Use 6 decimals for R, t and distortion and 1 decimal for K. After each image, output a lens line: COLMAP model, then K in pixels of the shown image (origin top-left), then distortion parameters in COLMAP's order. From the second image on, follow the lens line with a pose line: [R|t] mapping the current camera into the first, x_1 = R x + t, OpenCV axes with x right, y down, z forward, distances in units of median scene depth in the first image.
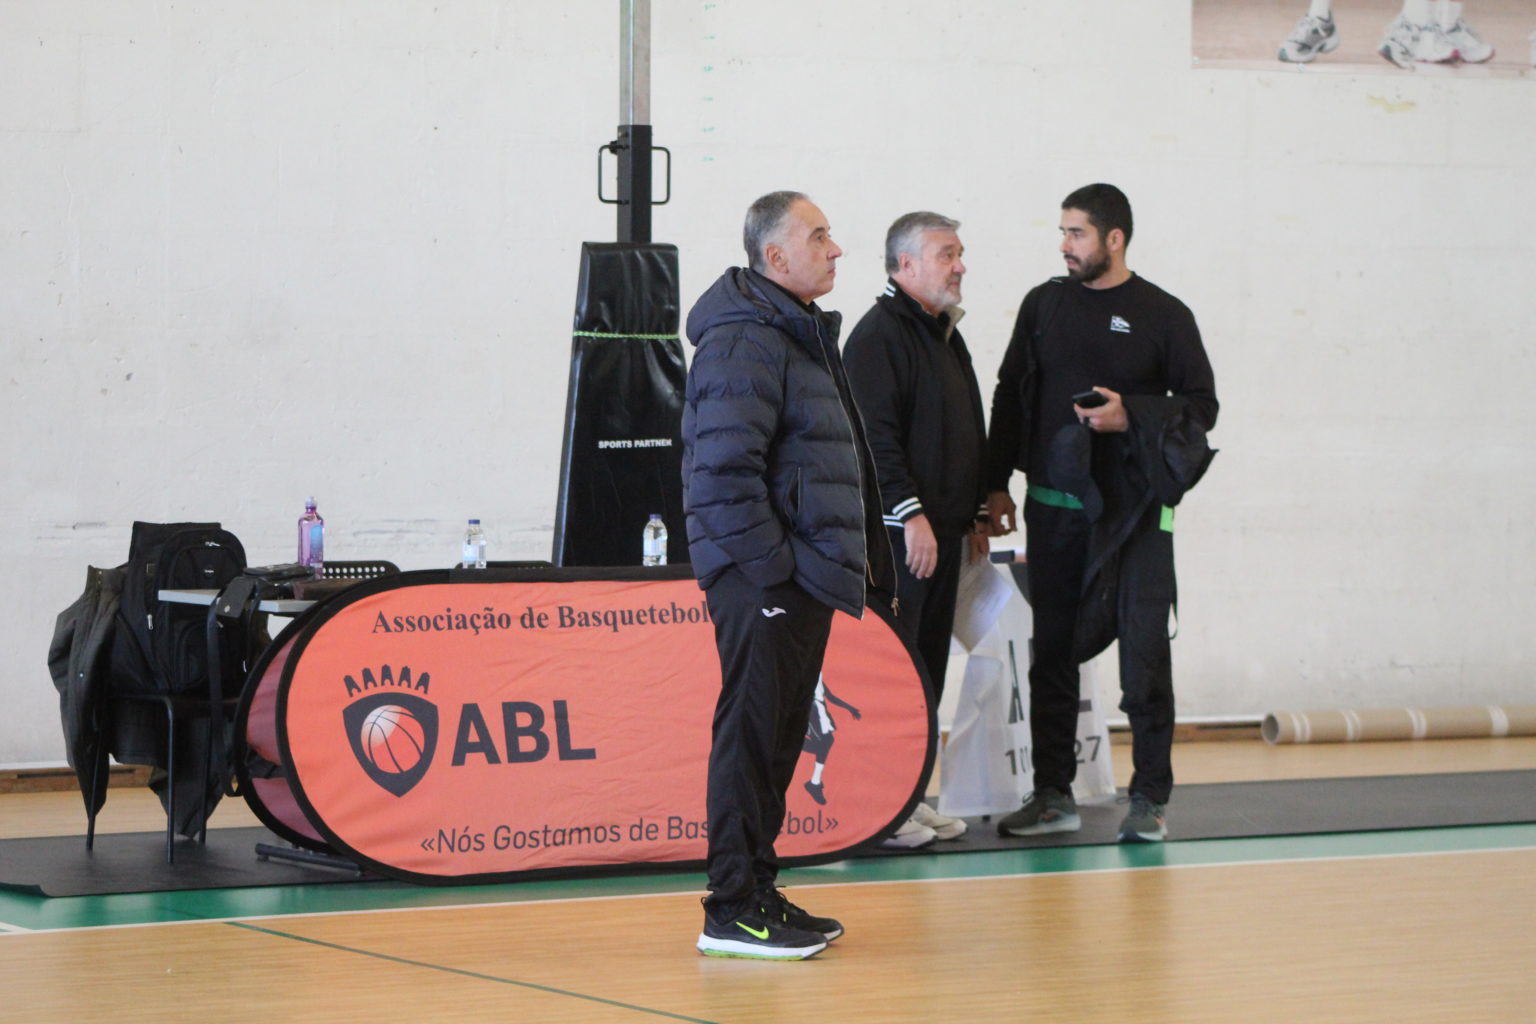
lens RADIAL K [[6085.3, 0, 768.0], [0, 6085.3, 512.0], [0, 0, 1]] dist [-0.318746, -0.356215]
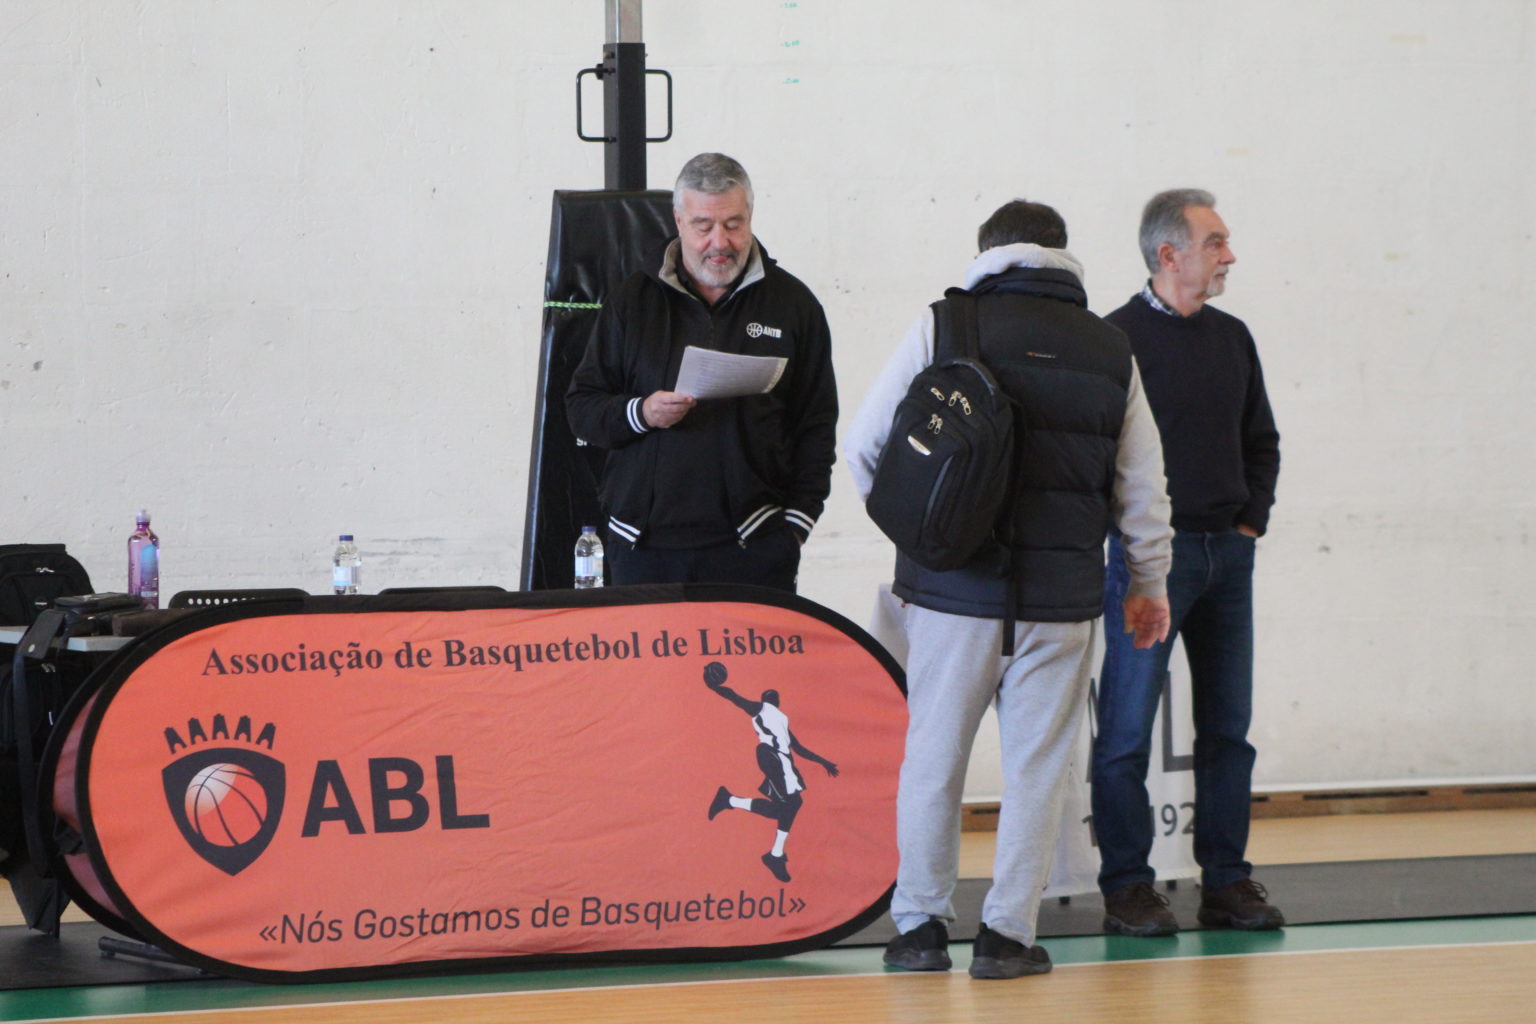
lens RADIAL K [[8479.6, 0, 768.0], [0, 8479.6, 512.0], [0, 0, 1]] dist [0.186577, 3.667651]
pose [[0.992001, -0.014084, -0.125445, 0.151527], [0.013640, 0.999897, -0.004397, 0.003897], [0.125494, 0.002651, 0.992091, -0.122823]]
